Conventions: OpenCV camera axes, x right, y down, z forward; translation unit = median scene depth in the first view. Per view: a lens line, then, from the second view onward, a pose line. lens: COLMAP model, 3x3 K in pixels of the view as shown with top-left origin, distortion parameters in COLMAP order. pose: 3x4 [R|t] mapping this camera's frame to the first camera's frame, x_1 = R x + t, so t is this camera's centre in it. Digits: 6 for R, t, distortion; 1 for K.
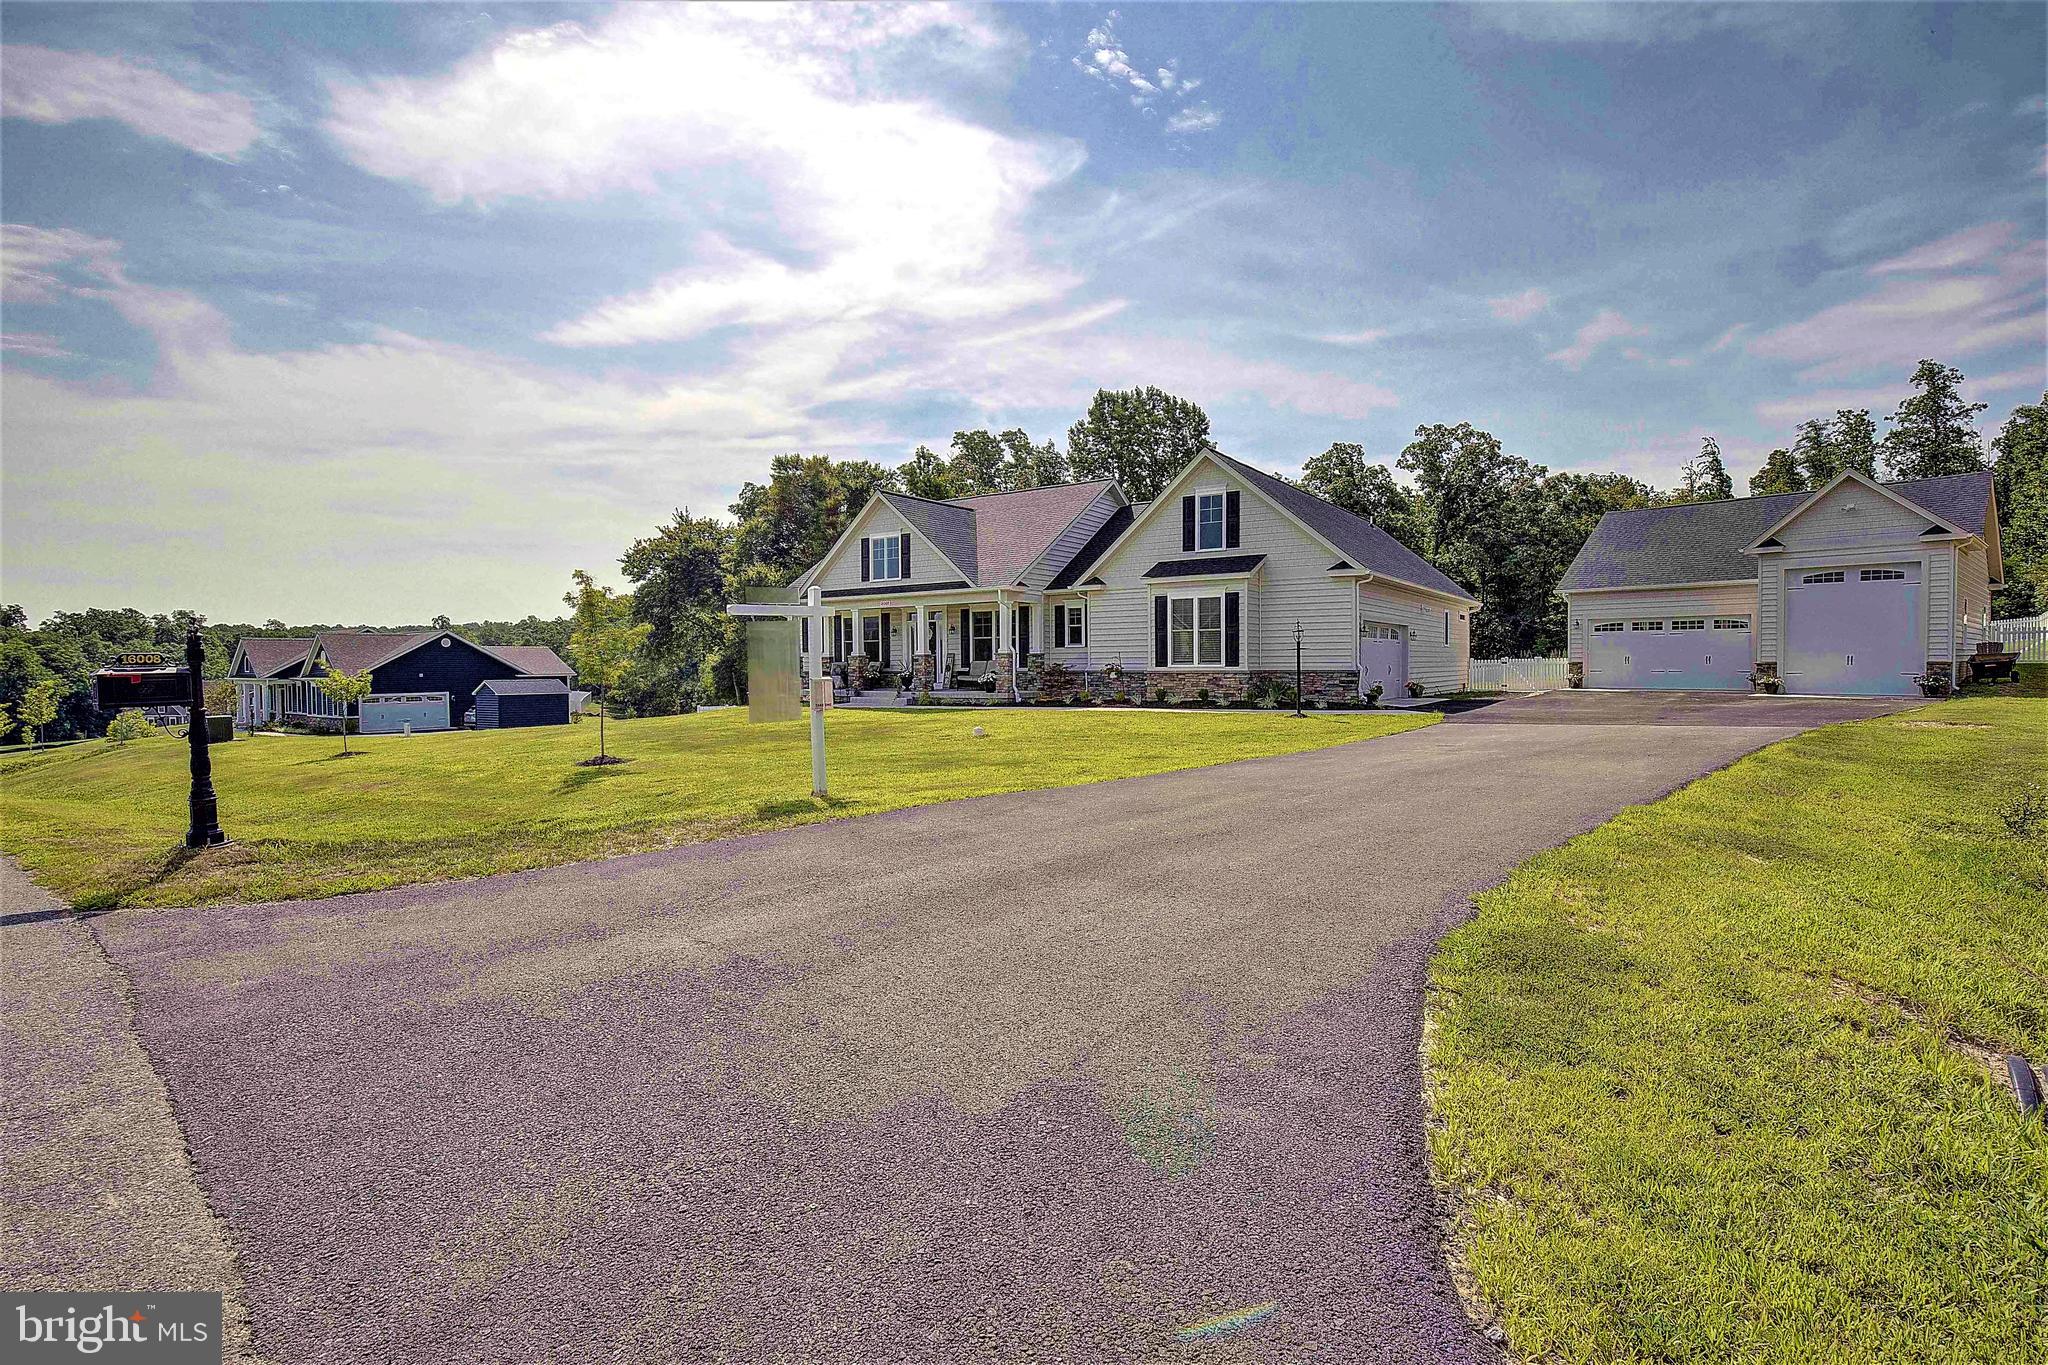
lens RADIAL K [[915.5, 0, 1084.5], [0, 915.5, 722.7], [0, 0, 1]] dist [-0.020215, -0.000413]
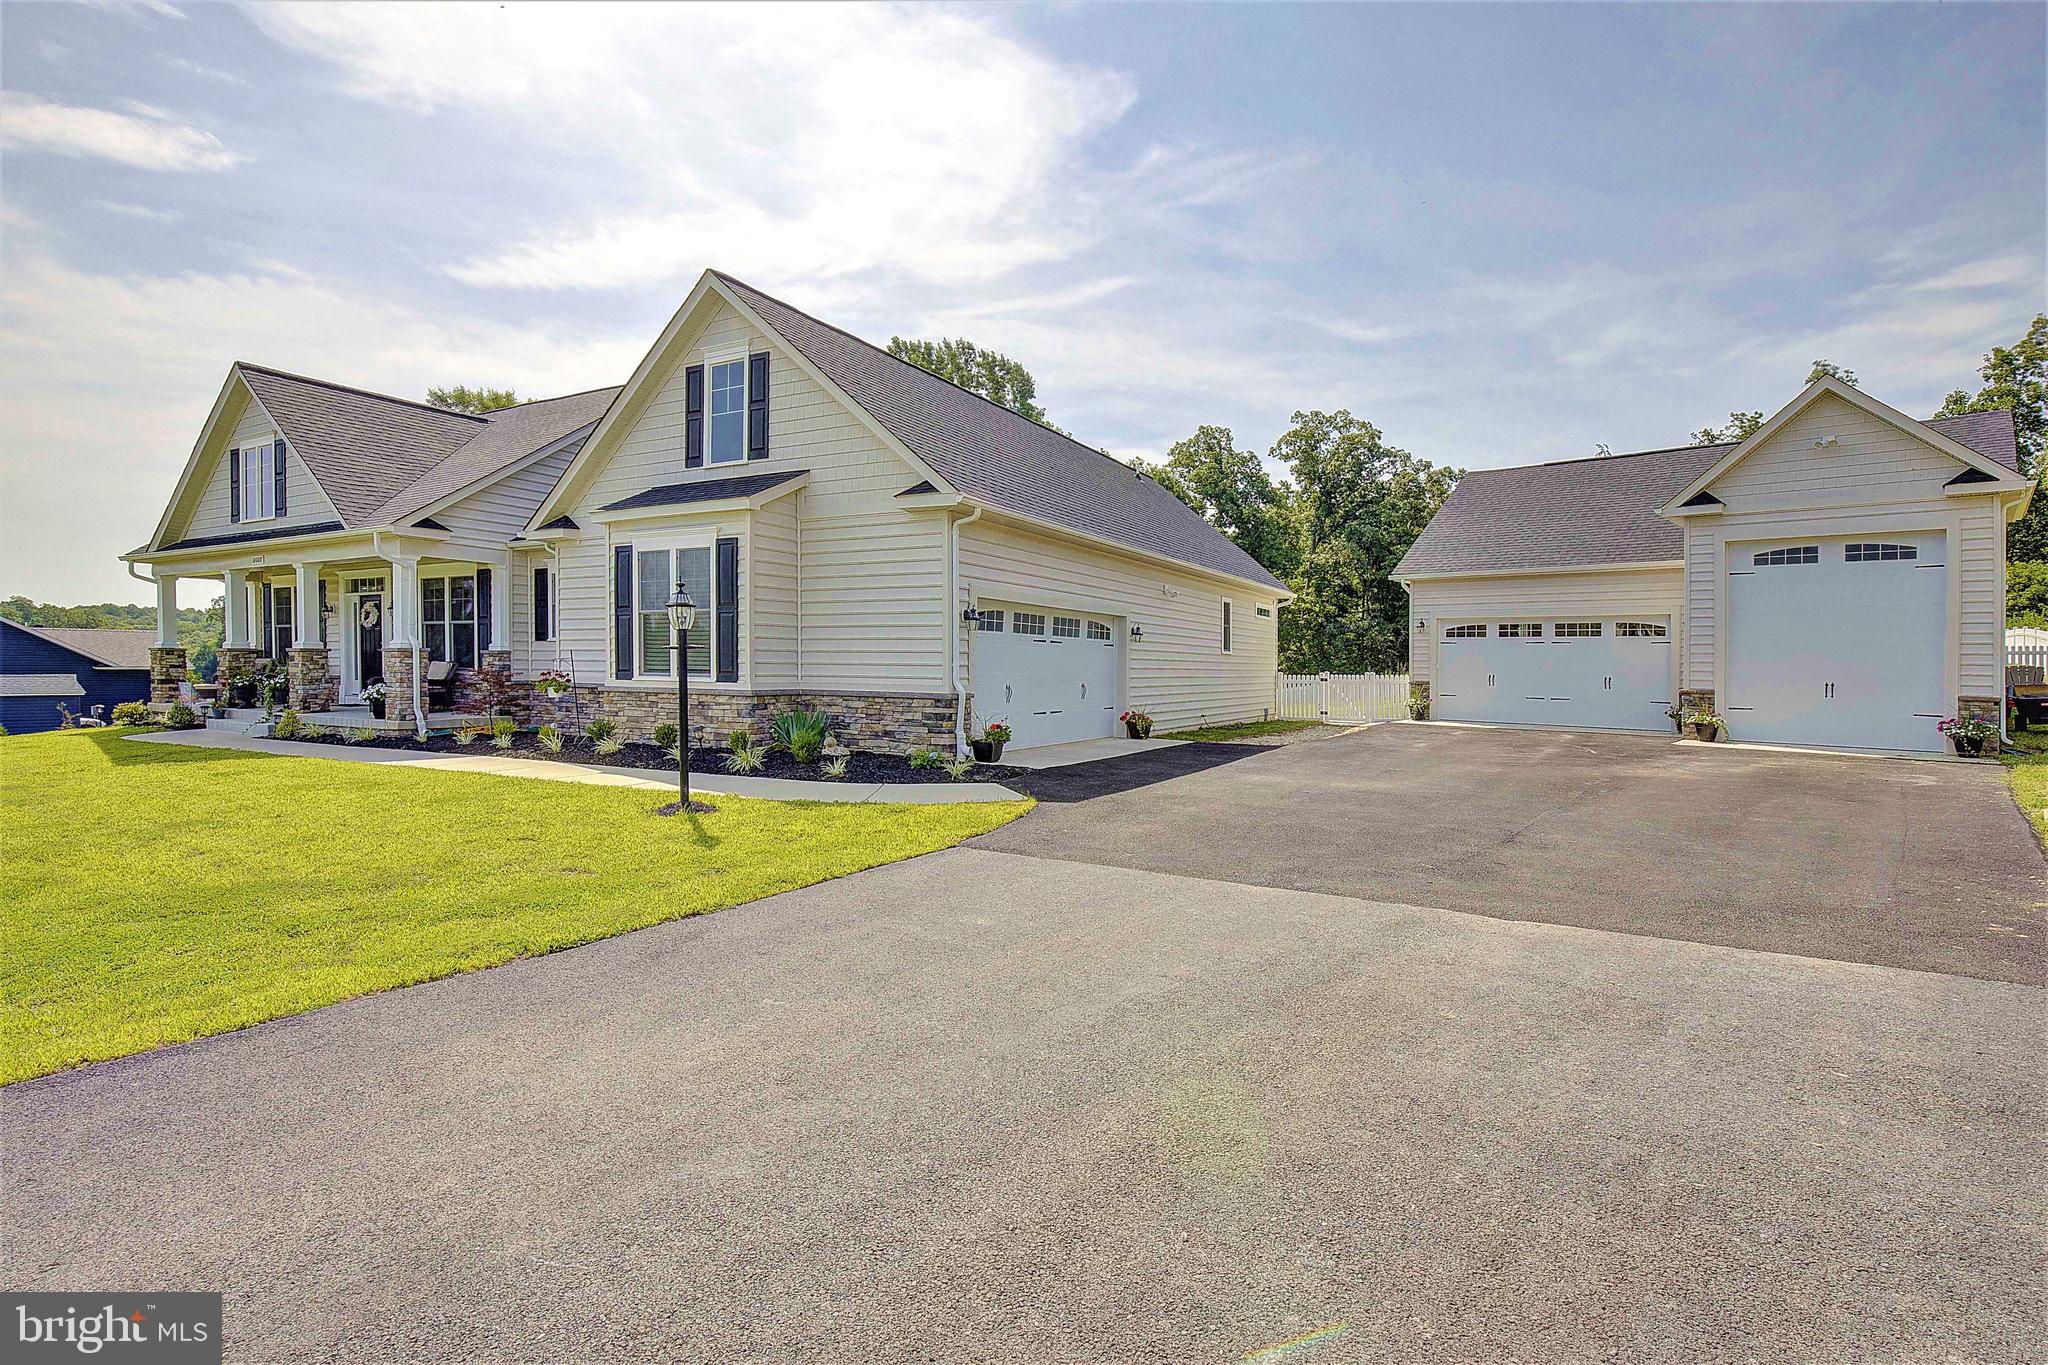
lens RADIAL K [[936.1, 0, 1073.4], [0, 936.1, 689.4], [0, 0, 1]] dist [-0.027363, -0.000146]
pose [[0.996142, 0.019840, 0.085479, 0.226184], [-0.016247, 0.998963, -0.042521, -0.027790], [-0.086234, 0.040968, 0.995432, 0.337191]]
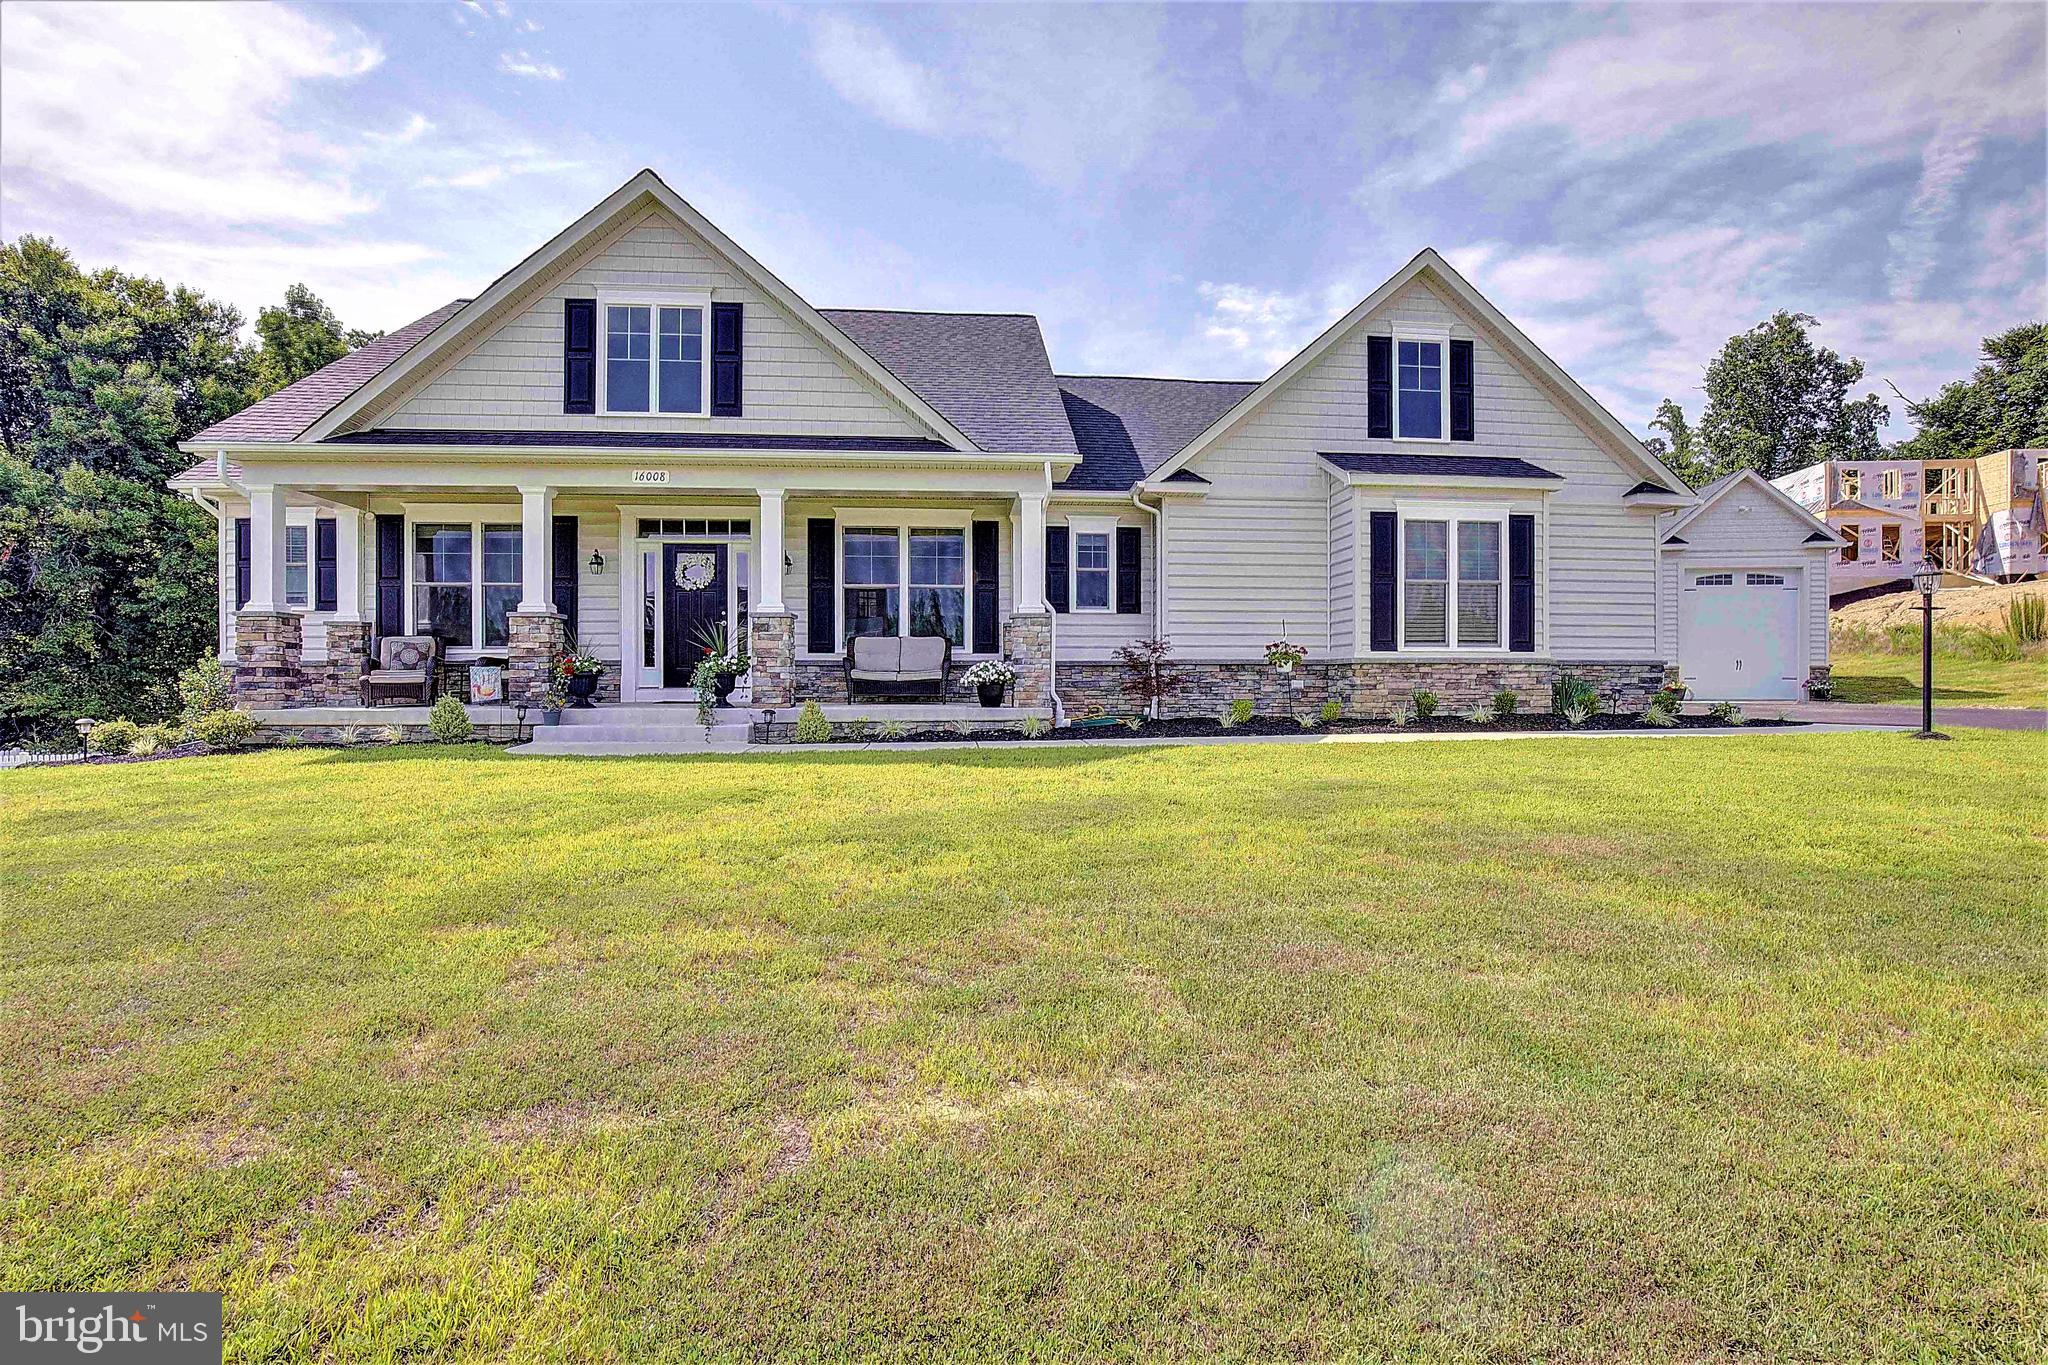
lens RADIAL K [[923.4, 0, 1024.0], [0, 923.4, 682.5], [0, 0, 1]] dist [-0.020392, 0.000525]
pose [[0.796760, 0.007393, 0.604251, -0.290138], [0.034942, 0.997688, -0.058281, -0.015893], [-0.603285, 0.067550, 0.794660, 0.545699]]
